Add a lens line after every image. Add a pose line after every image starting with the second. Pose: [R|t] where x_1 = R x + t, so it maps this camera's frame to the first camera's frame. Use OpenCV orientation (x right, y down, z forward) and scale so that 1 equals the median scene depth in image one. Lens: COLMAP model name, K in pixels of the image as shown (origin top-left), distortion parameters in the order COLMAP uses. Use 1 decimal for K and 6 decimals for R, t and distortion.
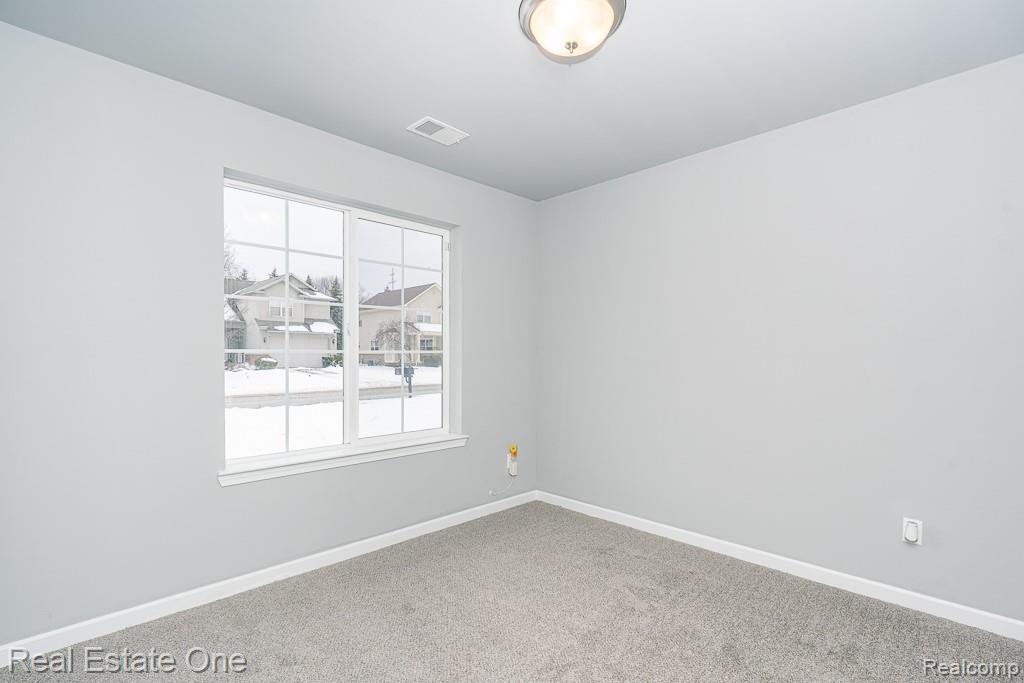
lens RADIAL K [[465.9, 0, 506.1], [0, 465.9, 352.5], [0, 0, 1]] dist [-0.010677, 0.002232]
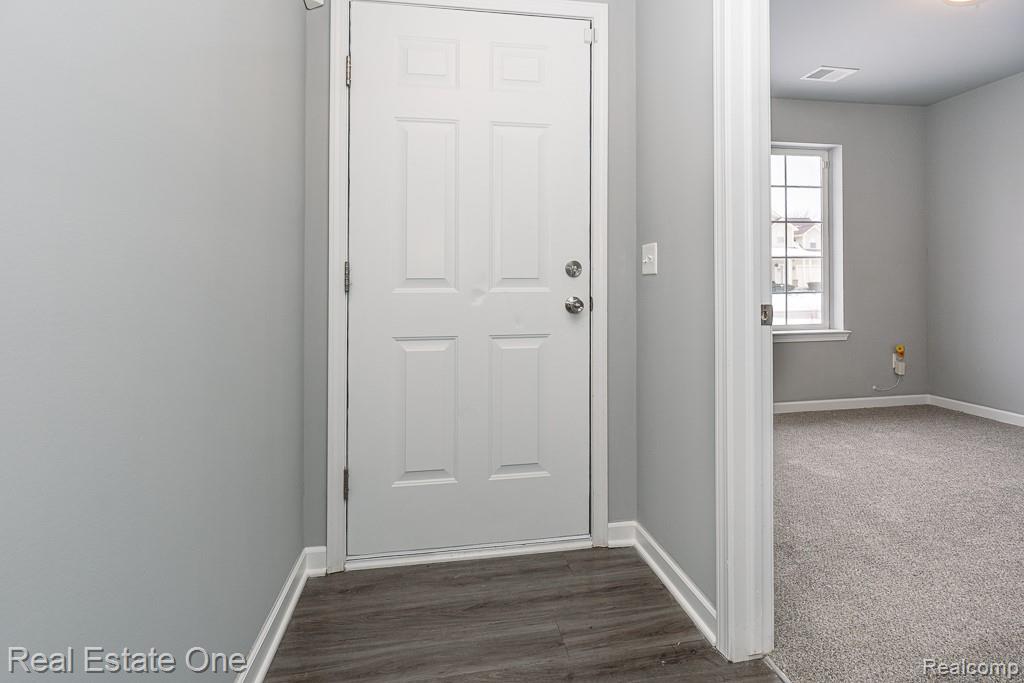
lens RADIAL K [[465.9, 0, 520.9], [0, 465.9, 277.5], [0, 0, 1]] dist [-0.010677, 0.002232]
pose [[0.814271, -0.010162, -0.580397, -0.078634], [0.008941, 0.999948, -0.004965, 0.047355], [0.580417, -0.001146, 0.814319, -0.368205]]
